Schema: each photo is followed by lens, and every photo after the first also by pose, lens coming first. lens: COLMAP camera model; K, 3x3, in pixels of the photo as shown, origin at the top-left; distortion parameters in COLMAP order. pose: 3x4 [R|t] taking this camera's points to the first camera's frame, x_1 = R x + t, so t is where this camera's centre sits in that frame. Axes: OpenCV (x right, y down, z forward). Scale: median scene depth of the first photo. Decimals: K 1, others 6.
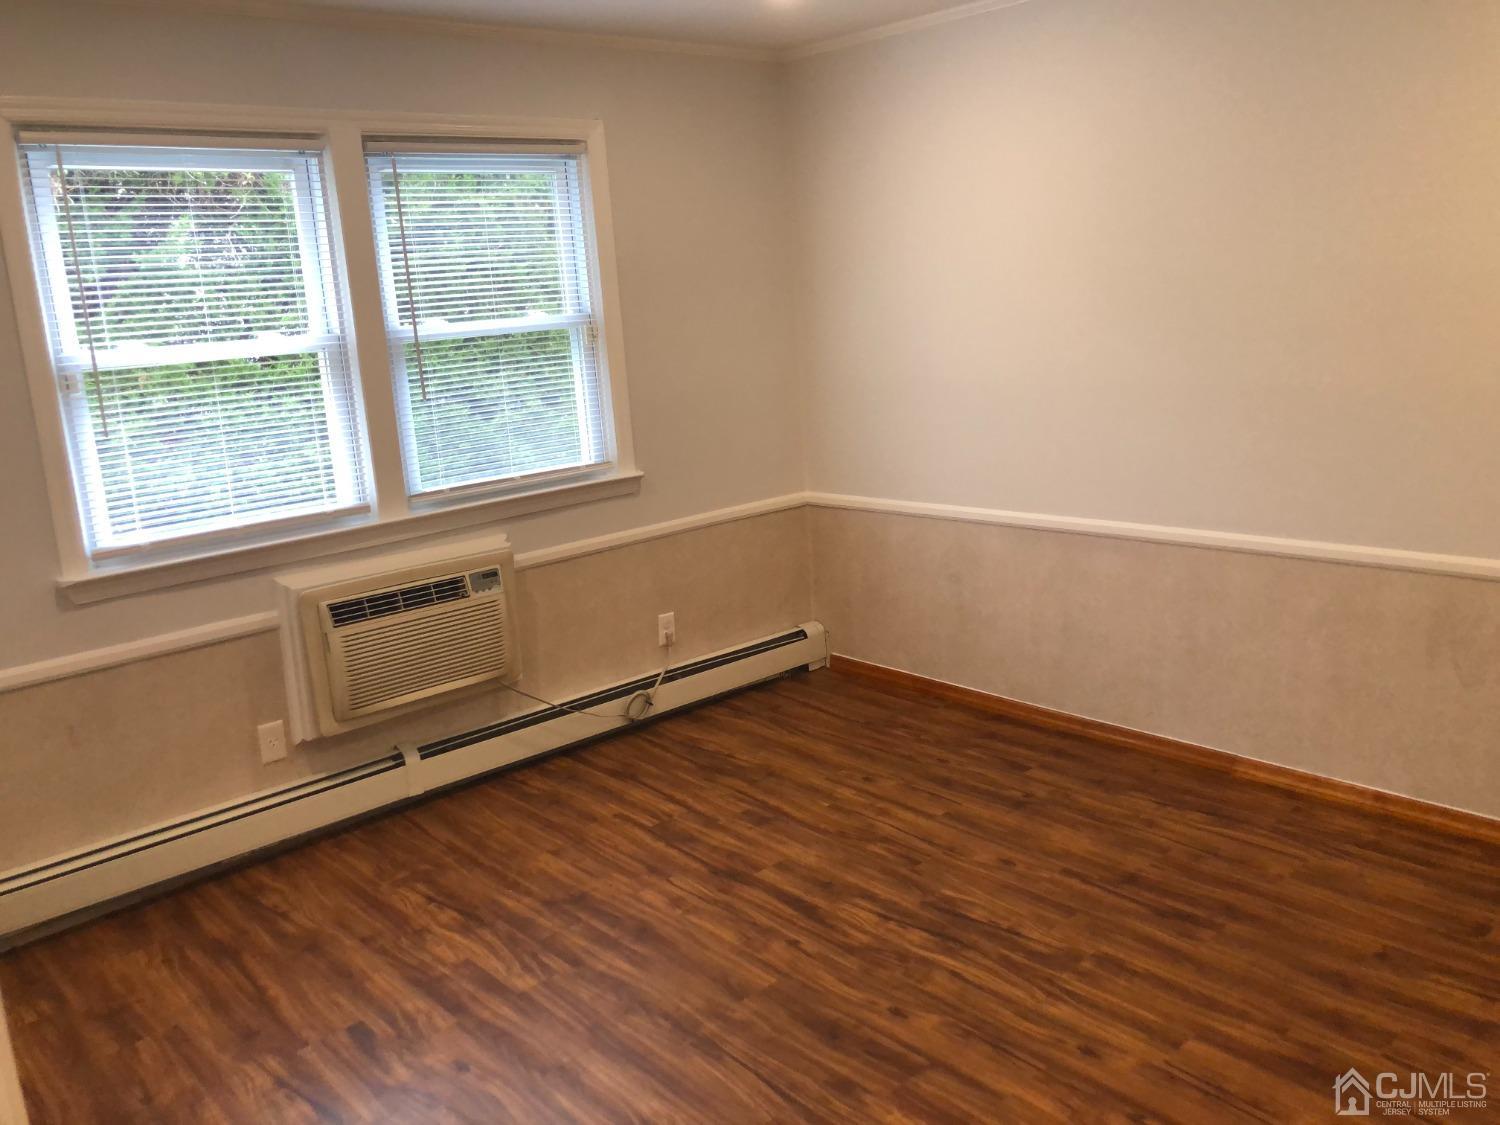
lens RADIAL K [[1244.7, 0, 750.0], [0, 1244.7, 562.5], [0, 0, 1]] dist [0.002320, 0.000680]
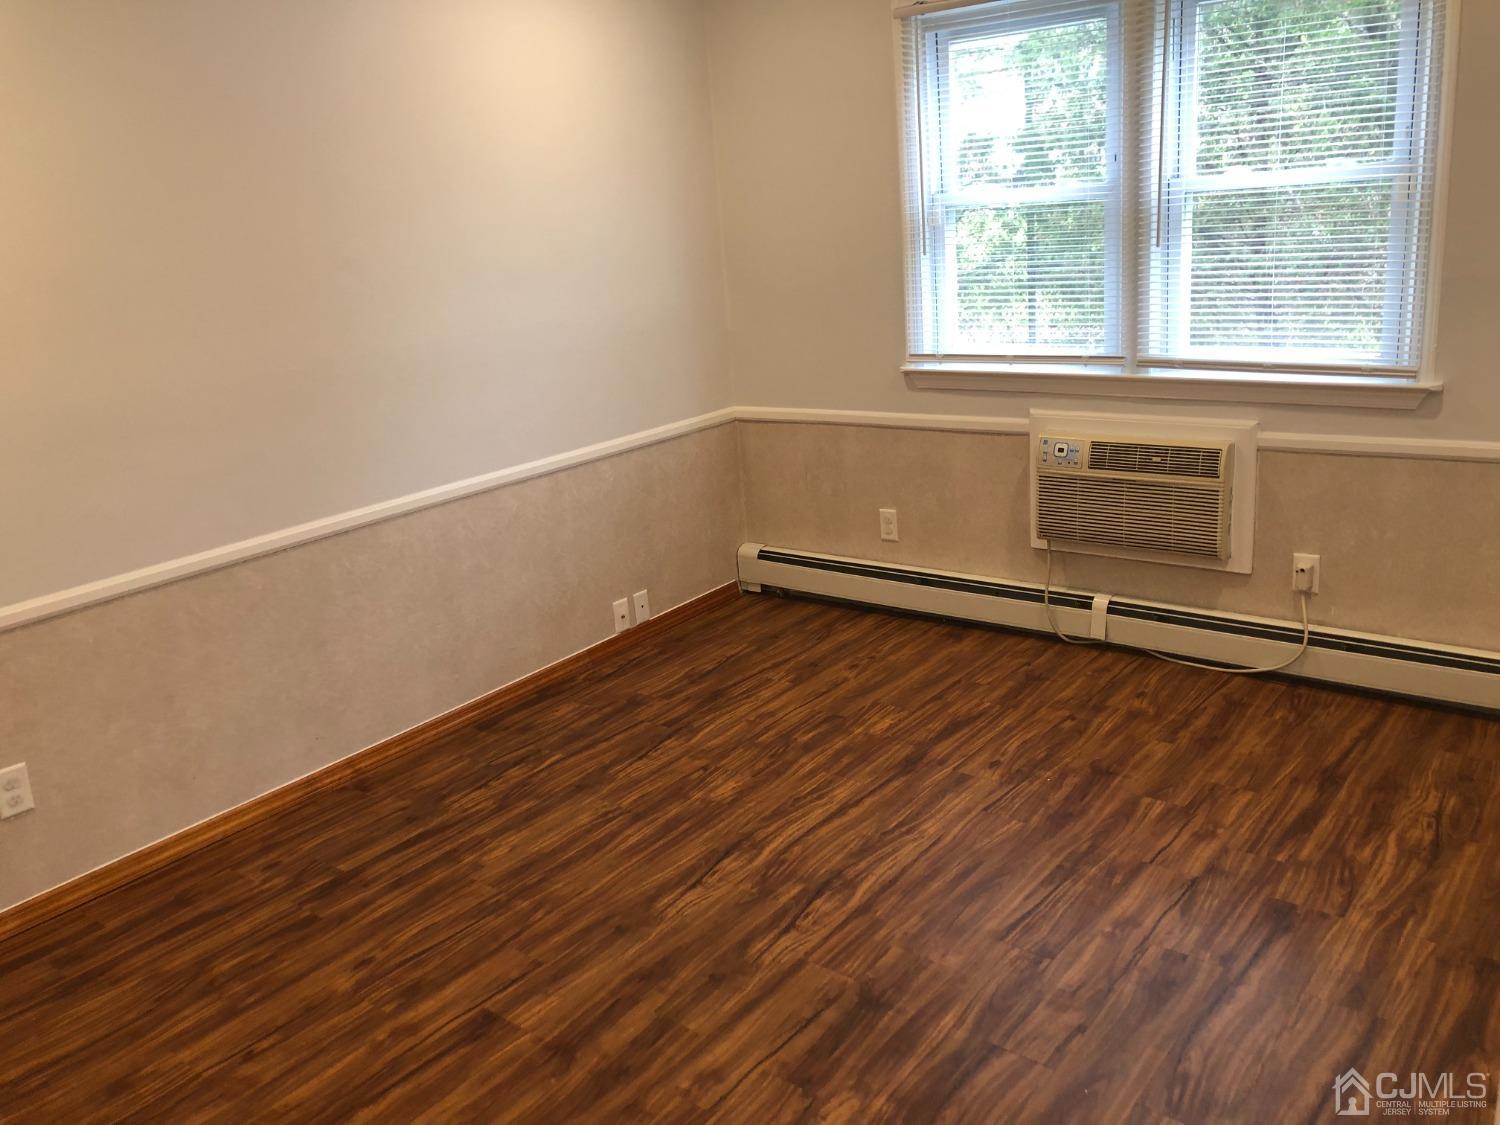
lens RADIAL K [[1232.0, 0, 750.0], [0, 1232.0, 562.5], [0, 0, 1]] dist [-0.004755, -0.004808]
pose [[0.208201, 0.341851, -0.916401, 0.581019], [-0.157431, 0.936429, 0.313554, -0.149917], [0.965333, 0.078987, 0.248783, 0.448860]]
